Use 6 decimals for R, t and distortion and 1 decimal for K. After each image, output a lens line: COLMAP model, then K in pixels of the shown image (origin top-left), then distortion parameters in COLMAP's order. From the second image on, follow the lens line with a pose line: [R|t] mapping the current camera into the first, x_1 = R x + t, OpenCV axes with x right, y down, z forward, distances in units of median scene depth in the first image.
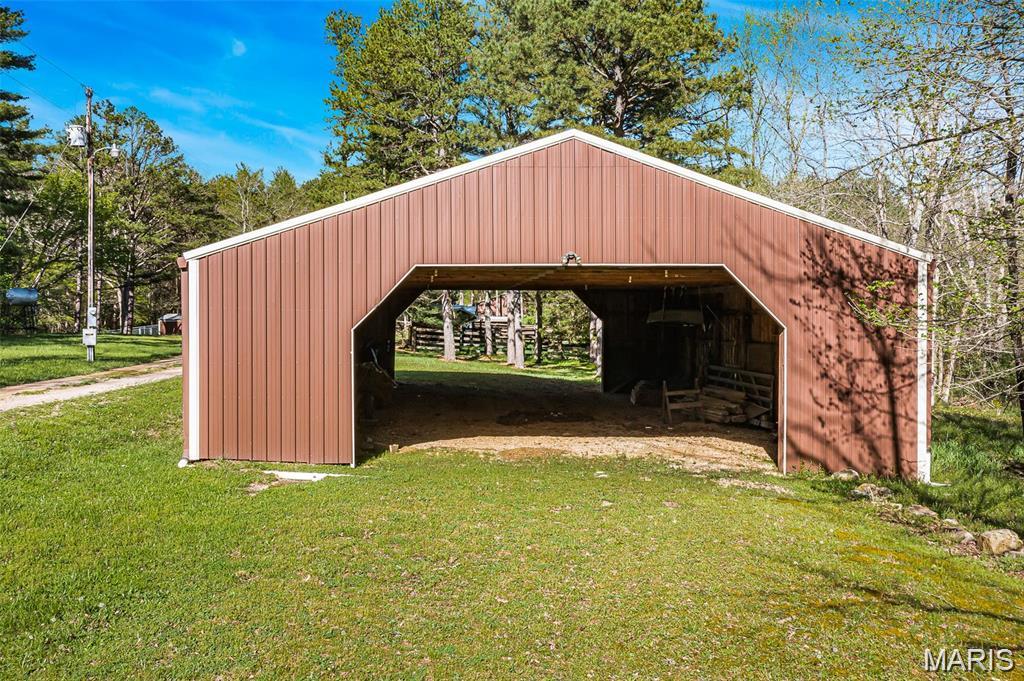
lens RADIAL K [[822.8, 0, 512.0], [0, 822.8, 340.5], [0, 0, 1]] dist [-0.002754, 0.003848]
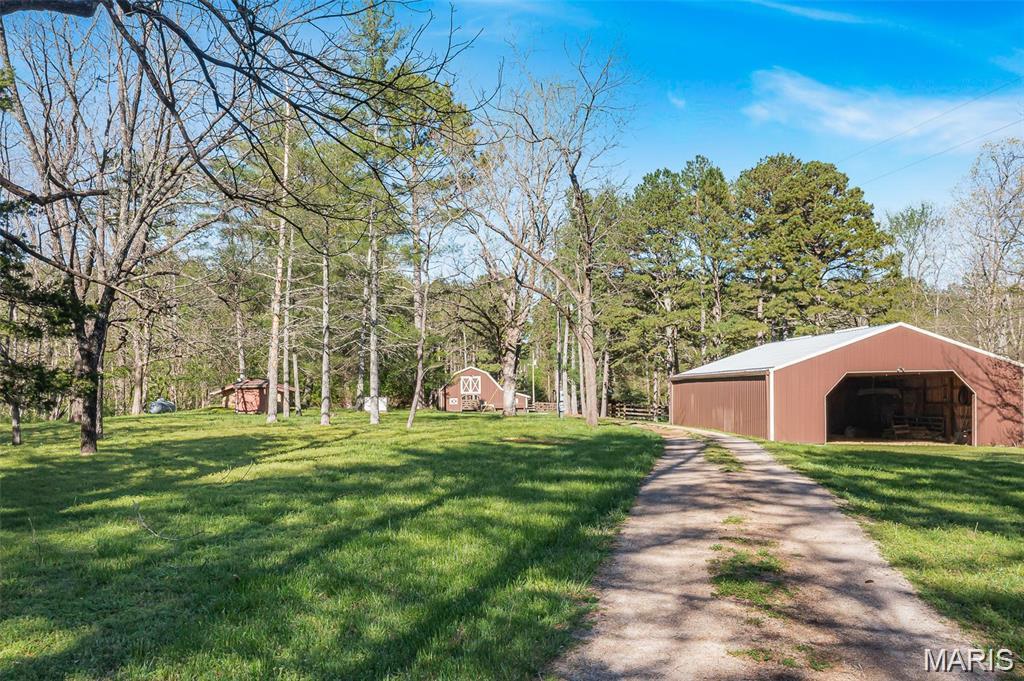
lens RADIAL K [[828.2, 0, 530.6], [0, 828.2, 430.7], [0, 0, 1]] dist [0.009488, -0.120048]
pose [[0.999873, -0.015842, 0.001998, -0.988858], [0.015826, 0.999845, 0.007676, 0.055505], [-0.002119, -0.007644, 0.999969, -1.493120]]
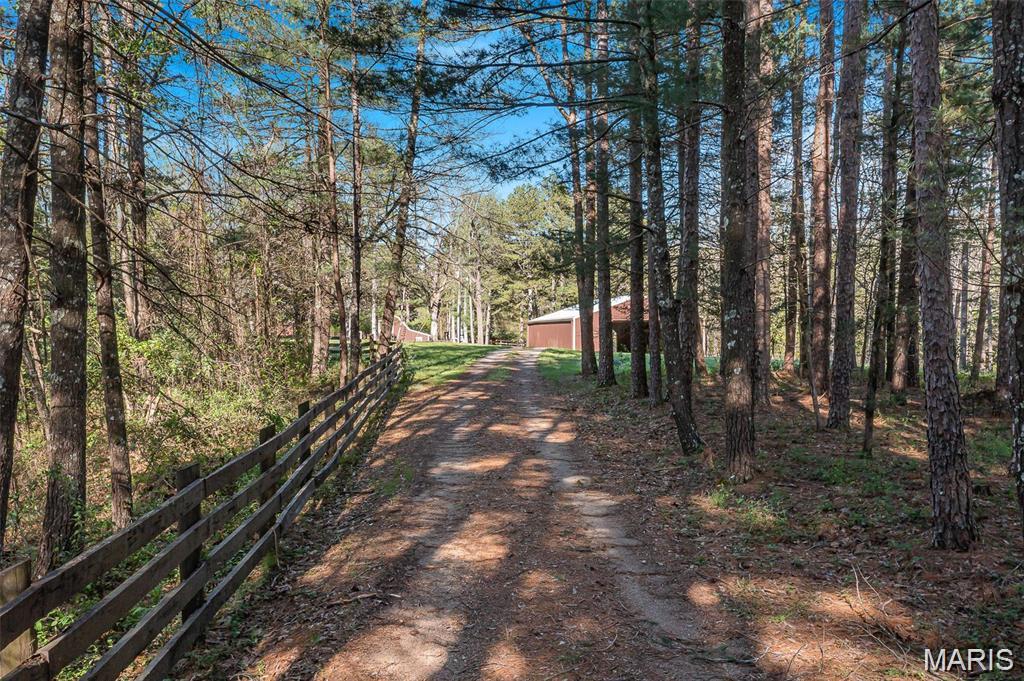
lens RADIAL K [[822.8, 0, 512.0], [0, 822.8, 340.5], [0, 0, 1]] dist [-0.002754, 0.003848]
pose [[0.992396, -0.004136, 0.123014, -1.176425], [0.008218, 0.999431, -0.032700, 0.168240], [-0.122809, 0.033462, 0.991866, -3.407301]]
